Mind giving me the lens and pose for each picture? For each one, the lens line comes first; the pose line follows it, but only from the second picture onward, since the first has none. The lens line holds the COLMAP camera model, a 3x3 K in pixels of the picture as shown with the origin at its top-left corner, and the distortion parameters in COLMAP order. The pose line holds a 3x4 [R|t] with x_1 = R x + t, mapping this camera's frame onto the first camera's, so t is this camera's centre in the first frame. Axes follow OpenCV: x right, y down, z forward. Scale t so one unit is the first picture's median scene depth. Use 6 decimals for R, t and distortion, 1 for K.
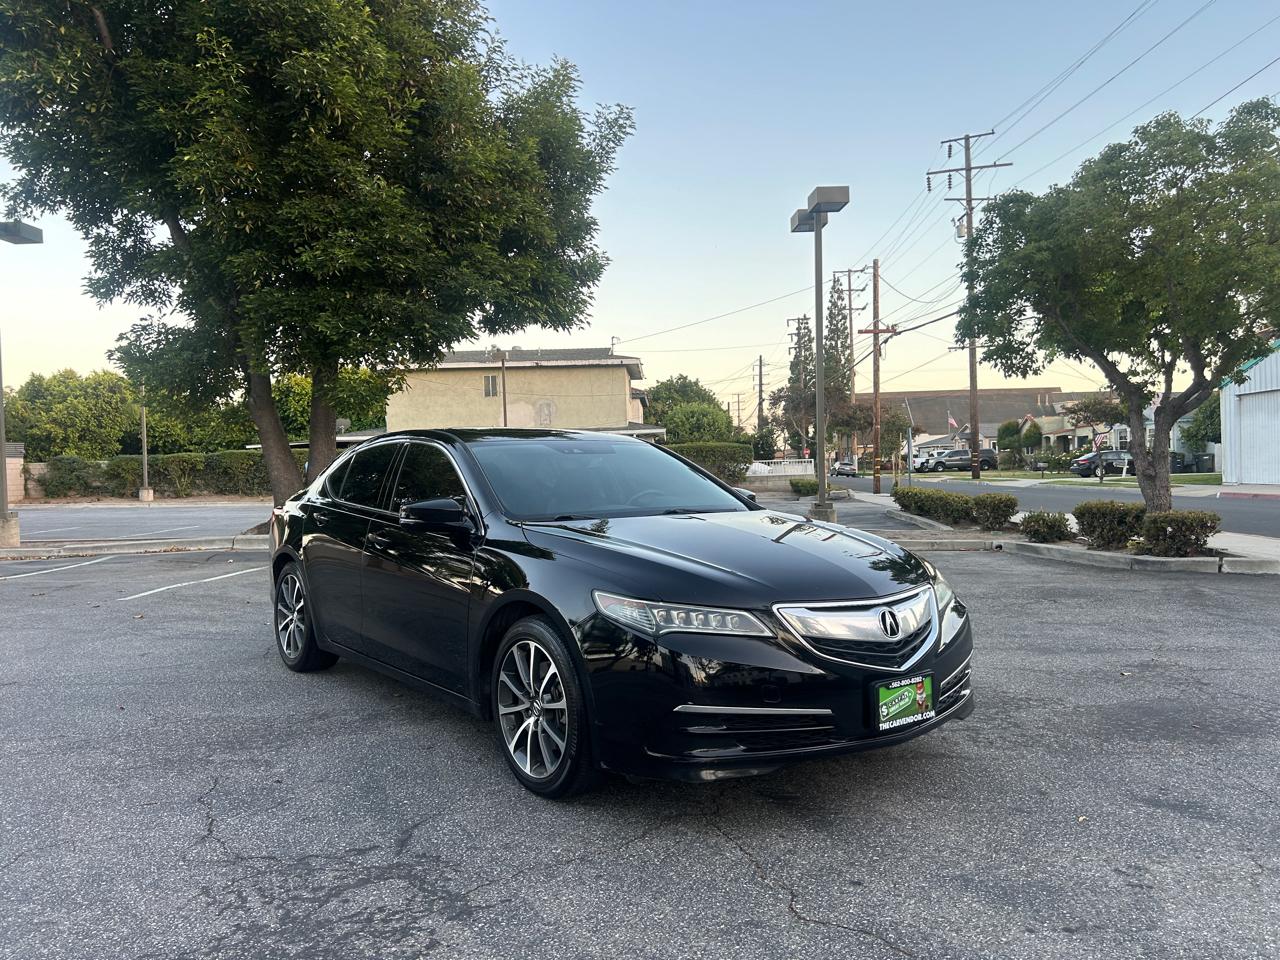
lens RADIAL K [[959.4, 0, 641.5], [0, 959.4, 482.0], [0, 0, 1]] dist [0.055255, -0.060333]
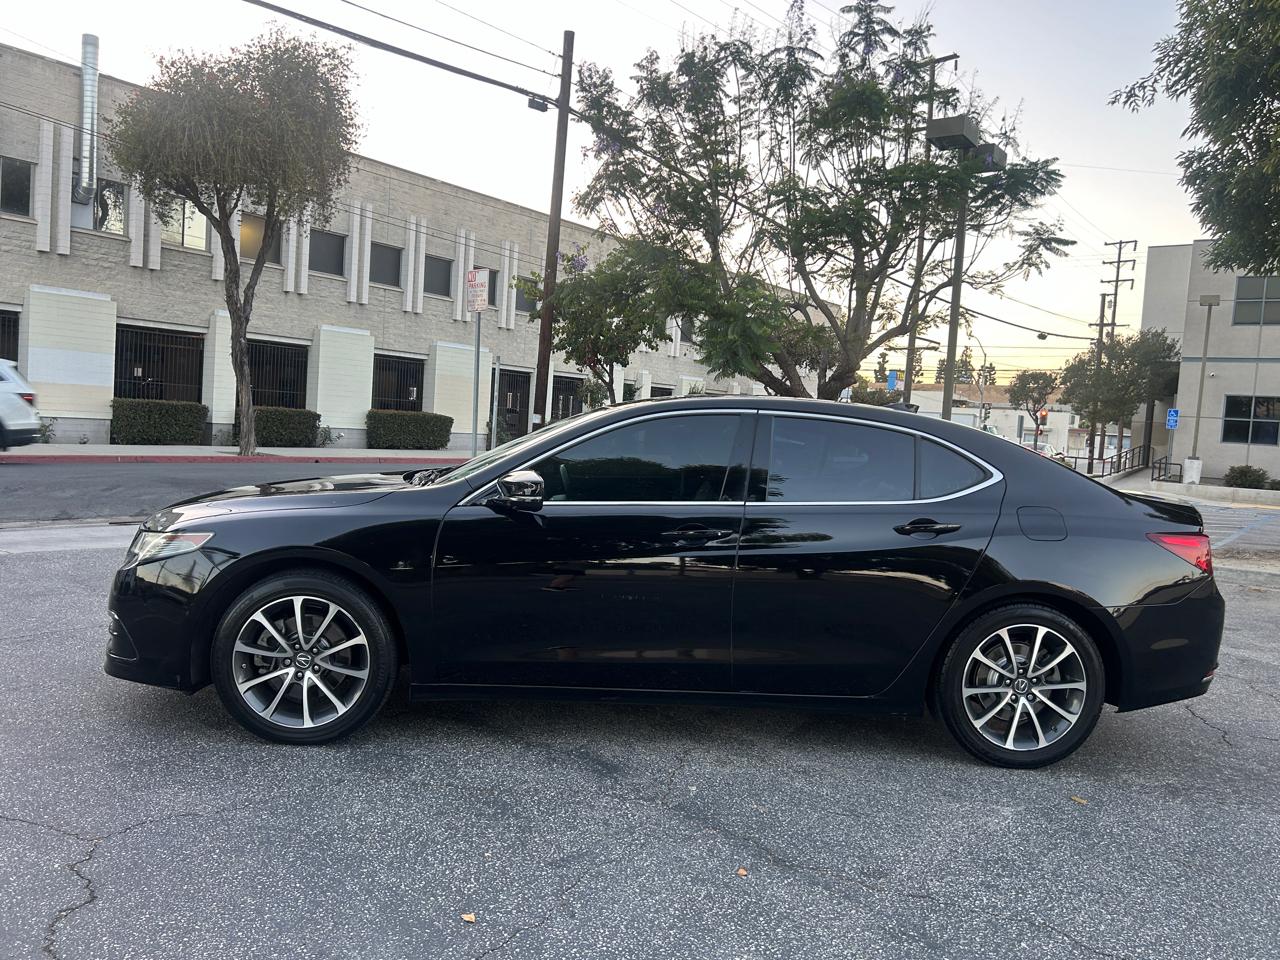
lens RADIAL K [[959.4, 0, 633.5], [0, 959.4, 474.8], [0, 0, 1]] dist [0.055255, -0.060333]
pose [[-0.812847, -0.058965, 0.579485, -0.172918], [-0.032710, 0.997914, 0.055660, -0.016245], [-0.581558, 0.026288, -0.813080, 0.785109]]
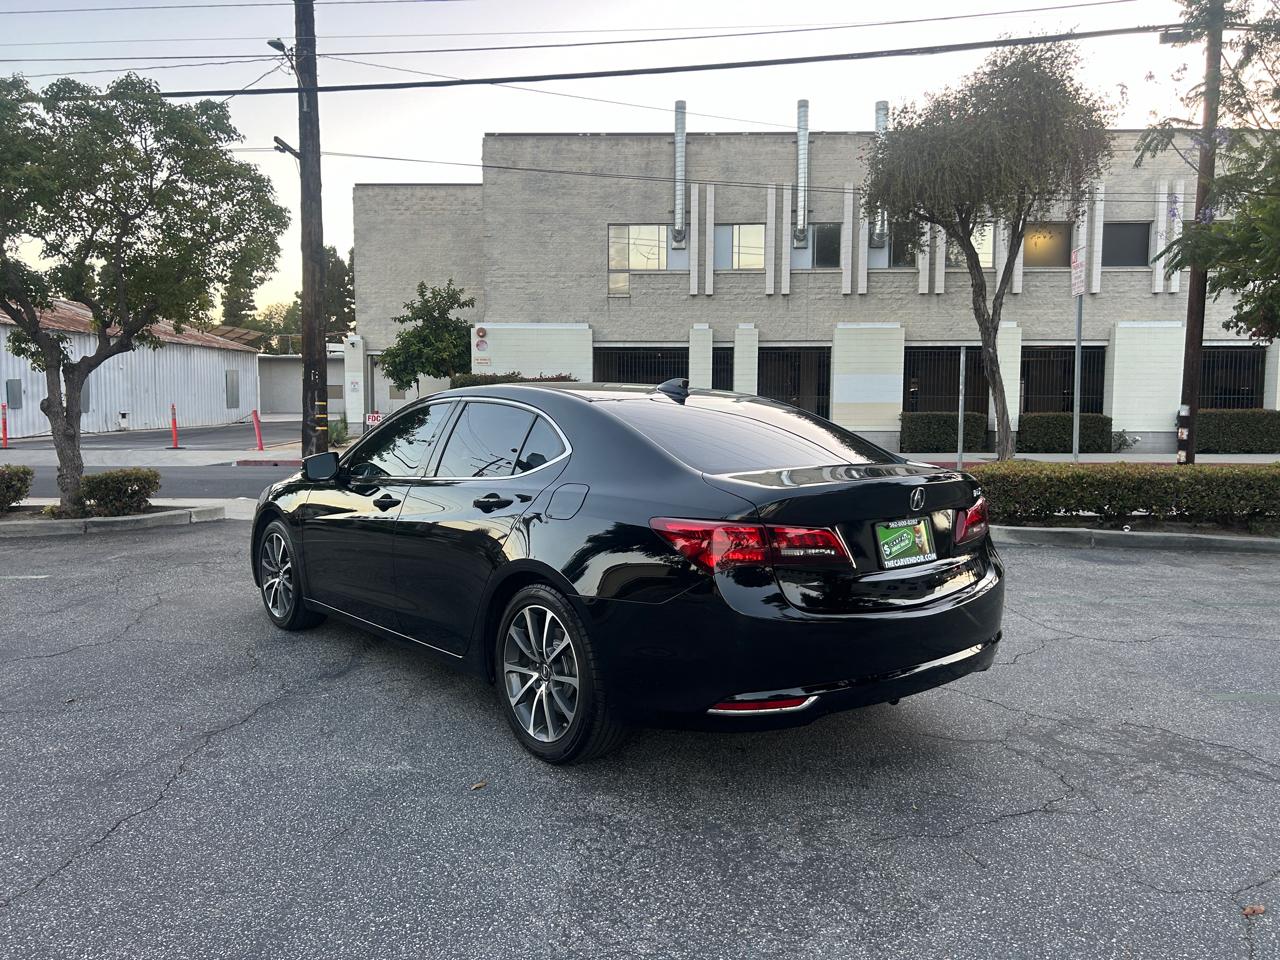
lens RADIAL K [[959.4, 0, 638.1], [0, 959.4, 476.7], [0, 0, 1]] dist [0.055255, -0.060333]
pose [[-0.002105, -0.054786, 0.998496, -0.404306], [0.014318, 0.998394, 0.054810, -0.009717], [-0.999895, 0.014412, -0.001317, 0.403160]]
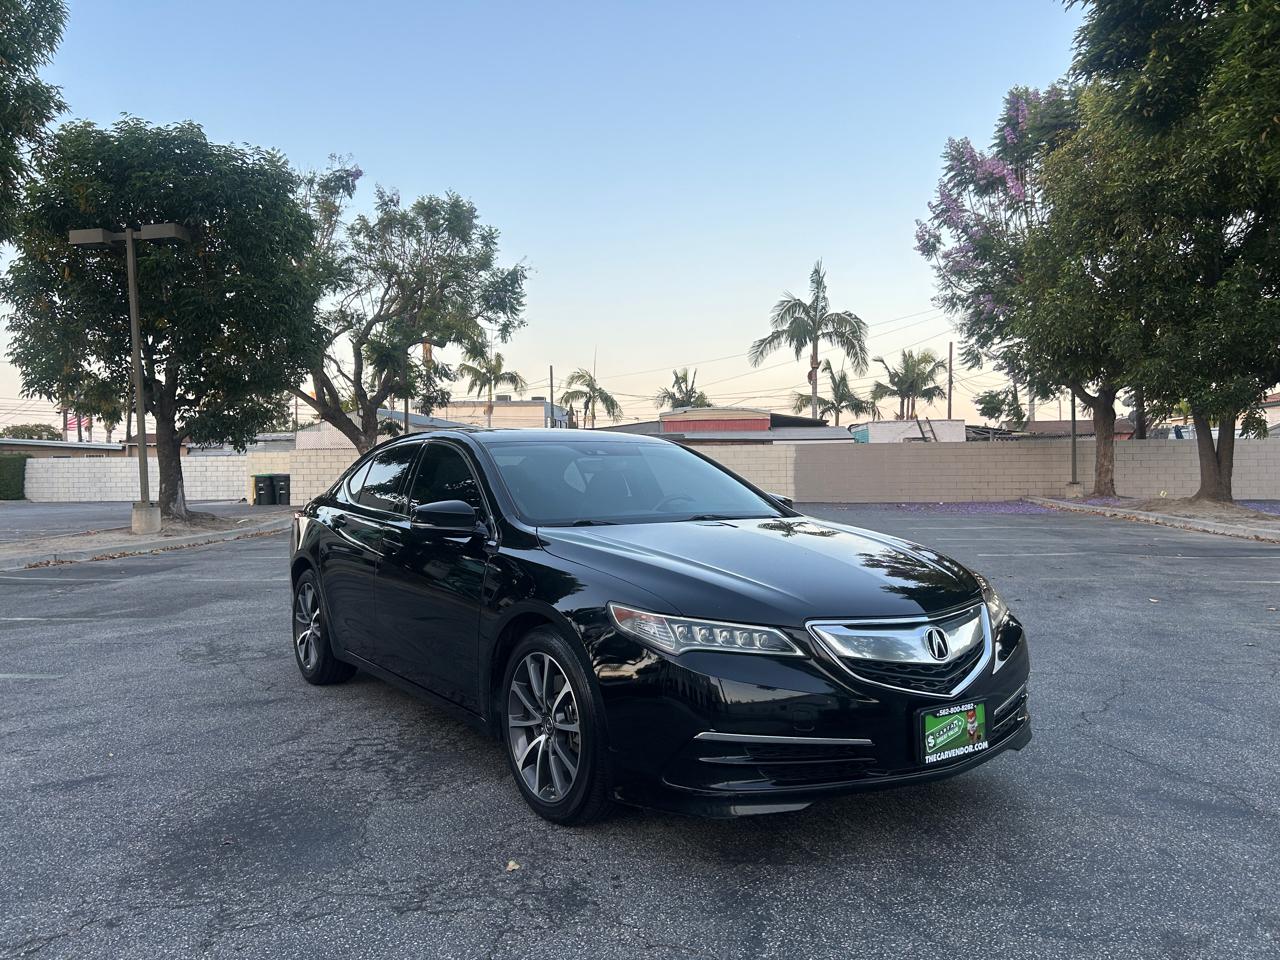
lens RADIAL K [[959.4, 0, 638.5], [0, 959.4, 474.7], [0, 0, 1]] dist [0.055255, -0.060333]
pose [[-0.081304, 0.025276, -0.996369, 0.483303], [-0.005655, 0.999651, 0.025821, -0.018330], [0.996673, 0.007734, -0.081132, 0.519816]]
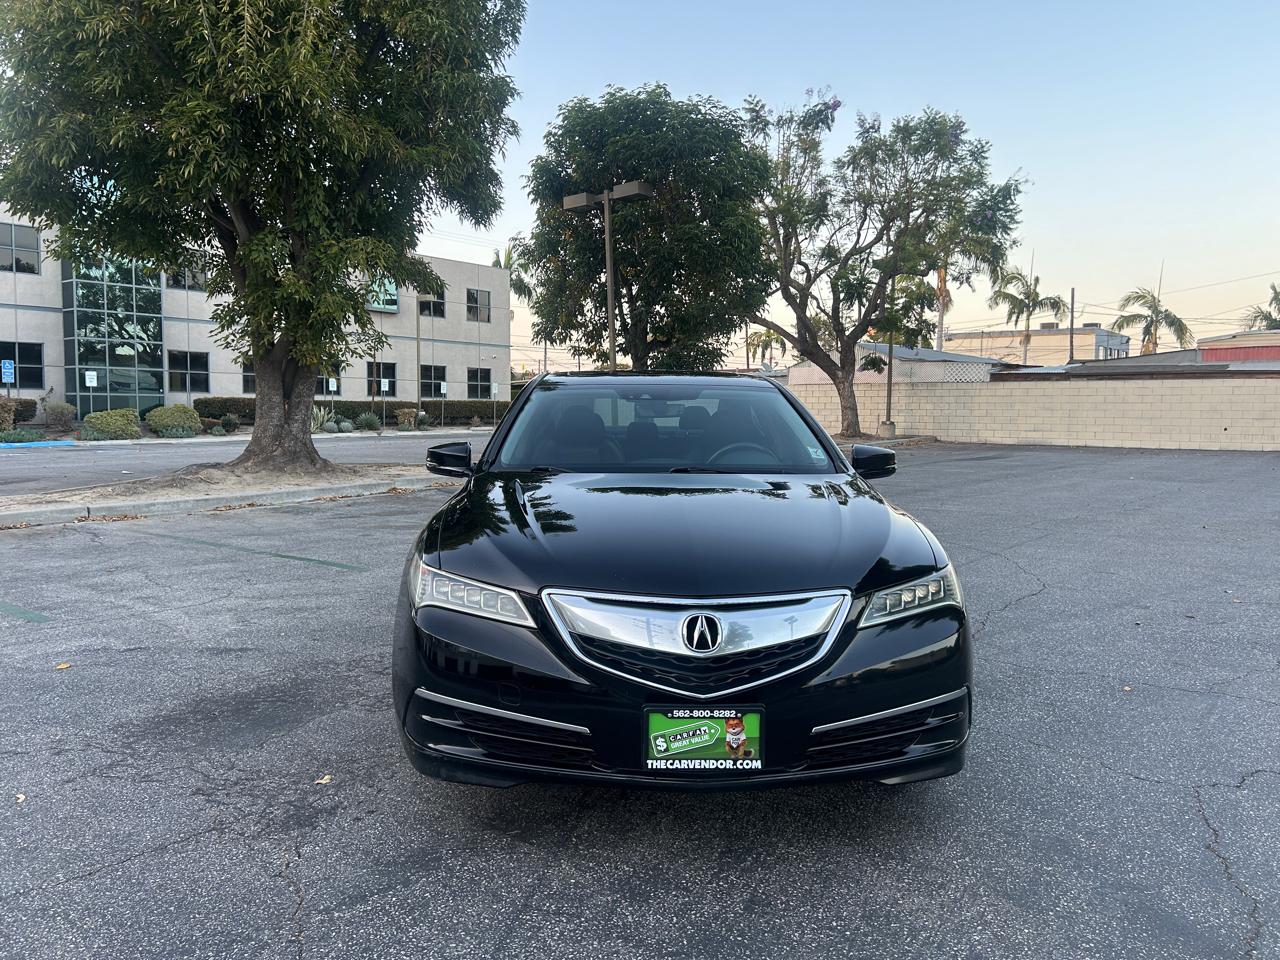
lens RADIAL K [[959.4, 0, 634.2], [0, 959.4, 475.8], [0, 0, 1]] dist [0.055255, -0.060333]
pose [[-0.604137, 0.075687, -0.793278, 0.393688], [-0.004603, 0.995131, 0.098452, -0.023078], [0.796867, 0.063131, -0.600847, 0.700387]]
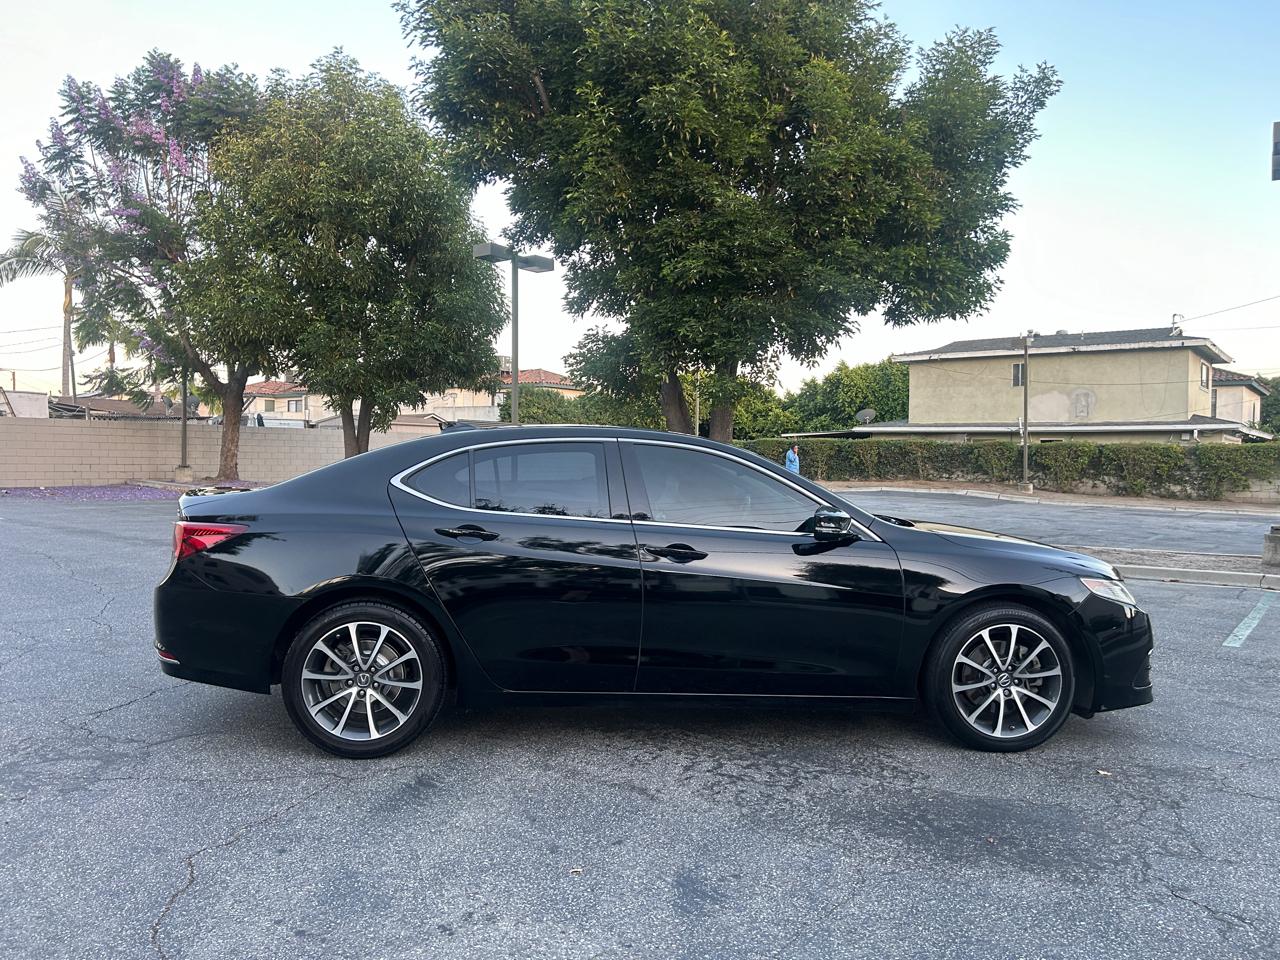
lens RADIAL K [[959.4, 0, 632.7], [0, 959.4, 475.1], [0, 0, 1]] dist [0.055255, -0.060333]
pose [[0.813139, 0.047272, -0.580147, 0.293279], [-0.044707, 0.998825, 0.018725, -0.014824], [0.580350, 0.010711, 0.814296, 0.078455]]
